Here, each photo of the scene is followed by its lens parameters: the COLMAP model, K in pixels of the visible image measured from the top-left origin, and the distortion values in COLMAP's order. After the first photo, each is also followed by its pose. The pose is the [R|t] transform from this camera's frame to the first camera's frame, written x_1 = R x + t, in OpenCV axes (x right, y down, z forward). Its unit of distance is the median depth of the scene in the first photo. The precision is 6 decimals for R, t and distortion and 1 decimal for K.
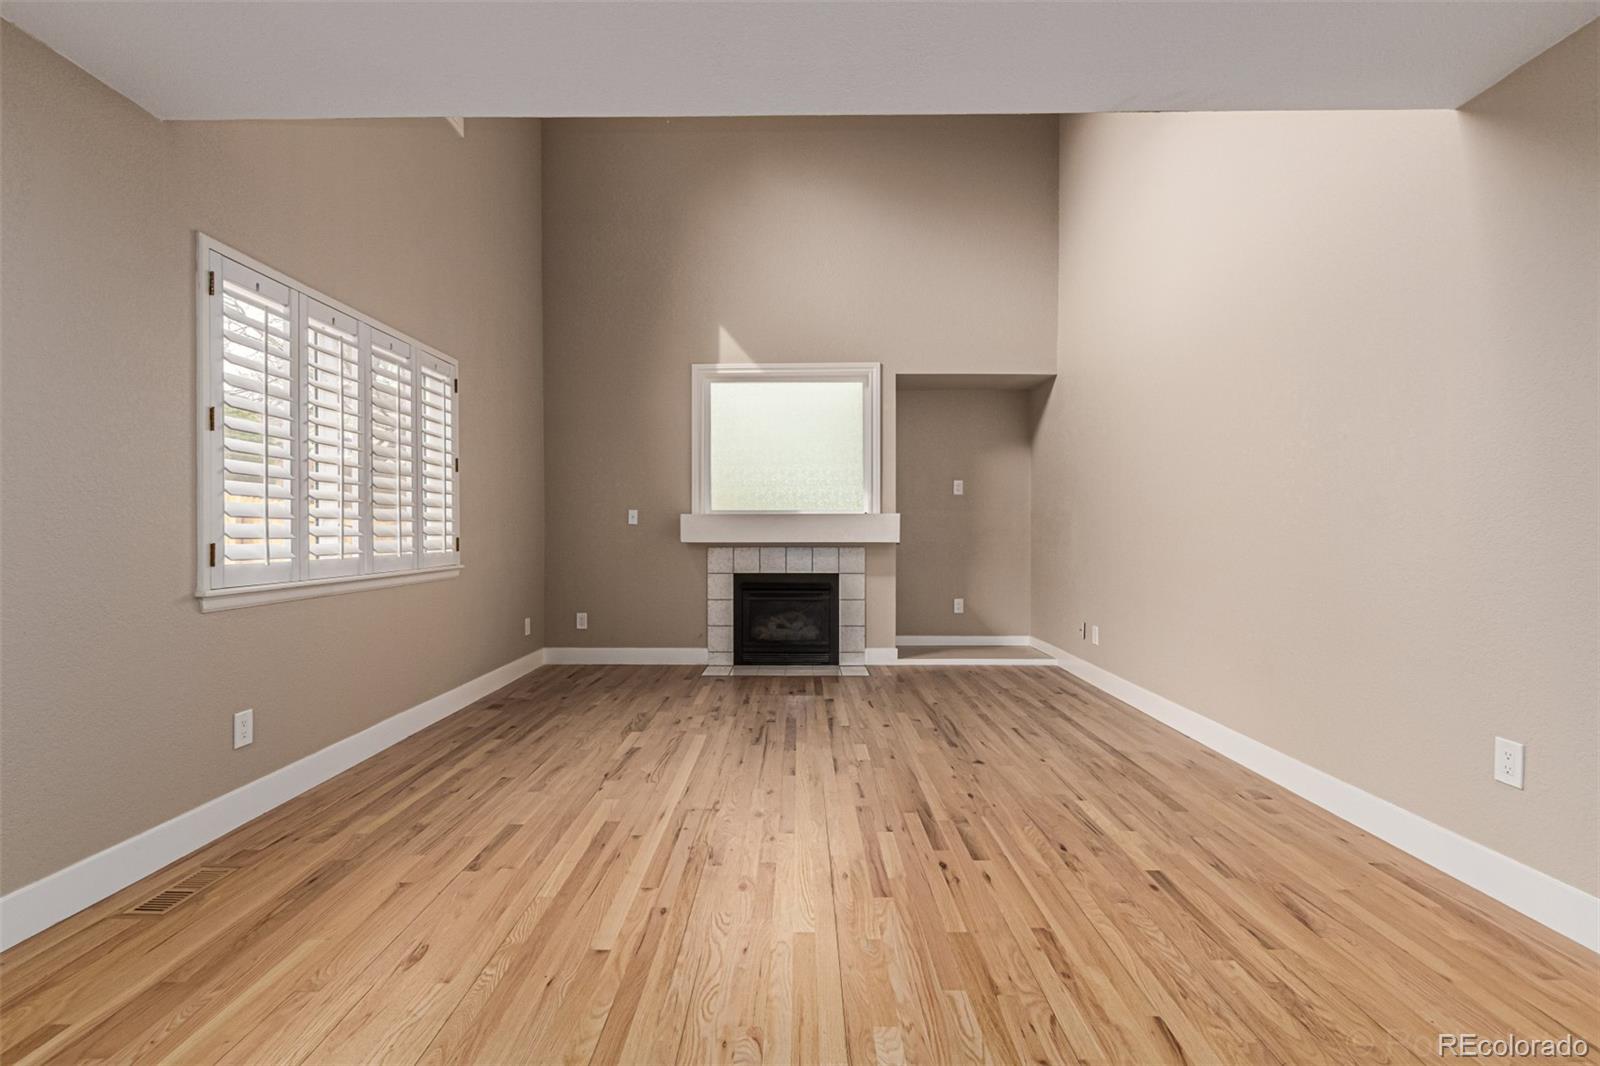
lens RADIAL K [[735.7, 0, 802.6], [0, 735.7, 534.0], [0, 0, 1]] dist [-0.002643, -0.000118]
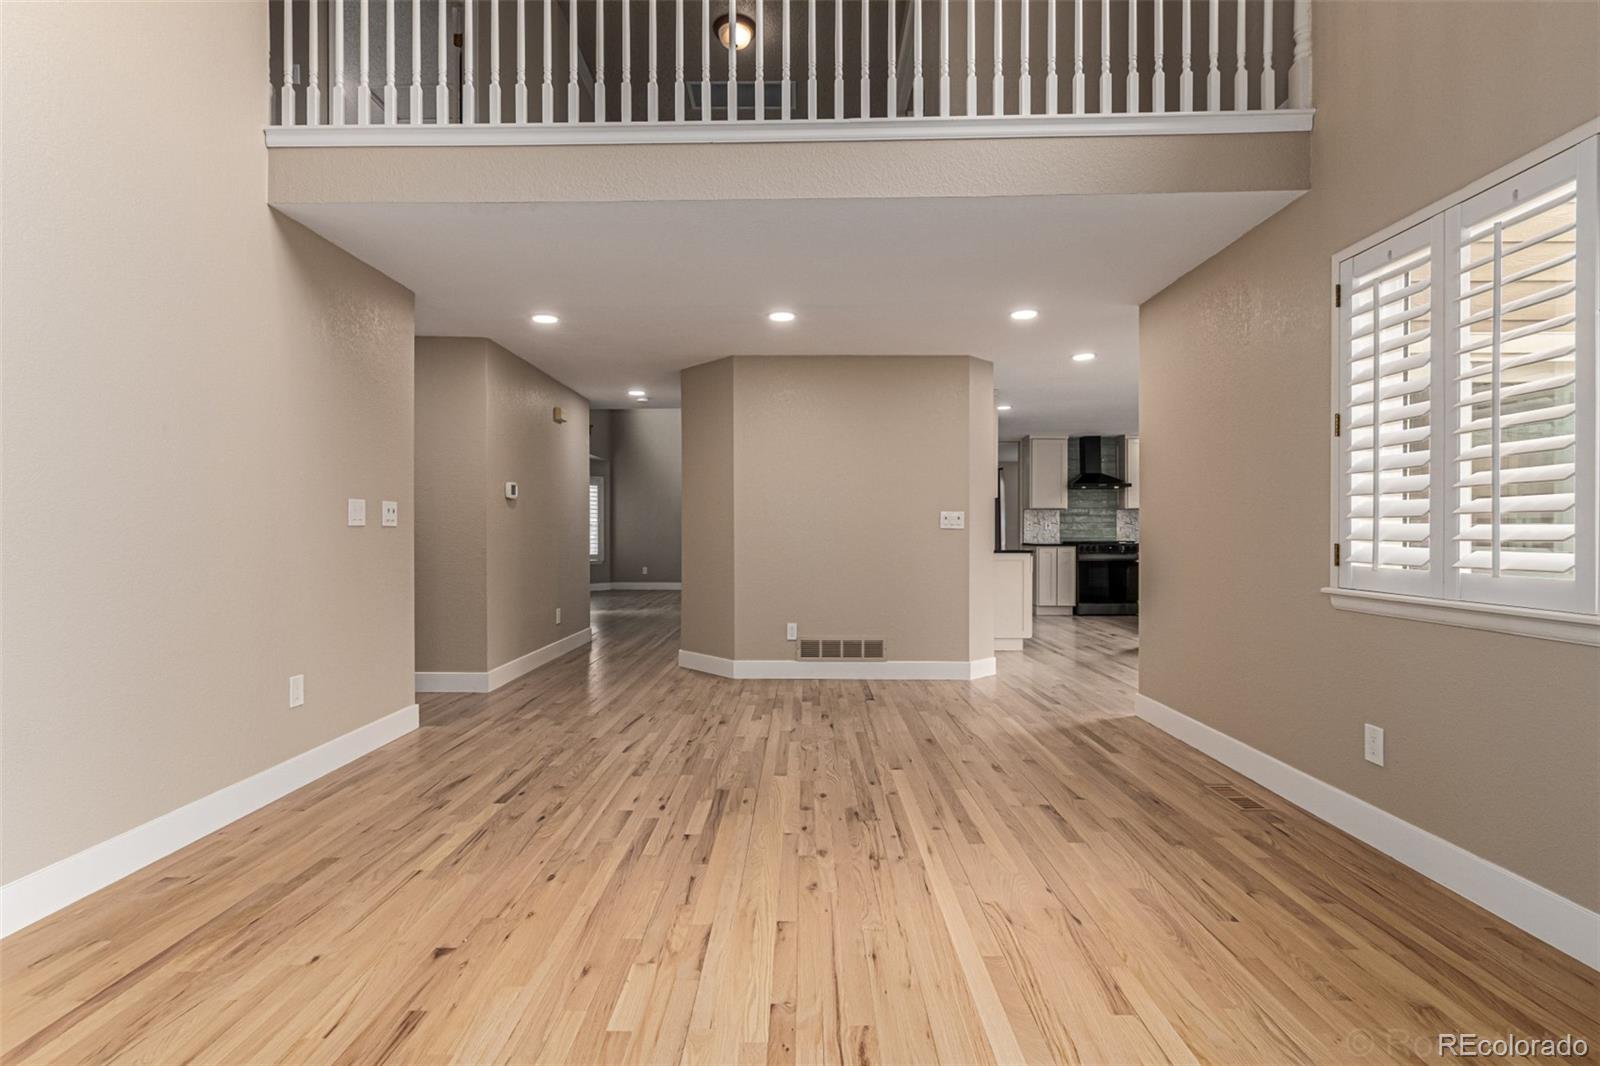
lens RADIAL K [[735.7, 0, 800.0], [0, 735.7, 534.5], [0, 0, 1]] dist [-0.002643, -0.000118]
pose [[-0.999954, 0.000261, 0.009560, -0.045091], [0.000344, 0.999963, 0.008628, -0.010284], [-0.009558, 0.008631, -0.999917, 2.057445]]
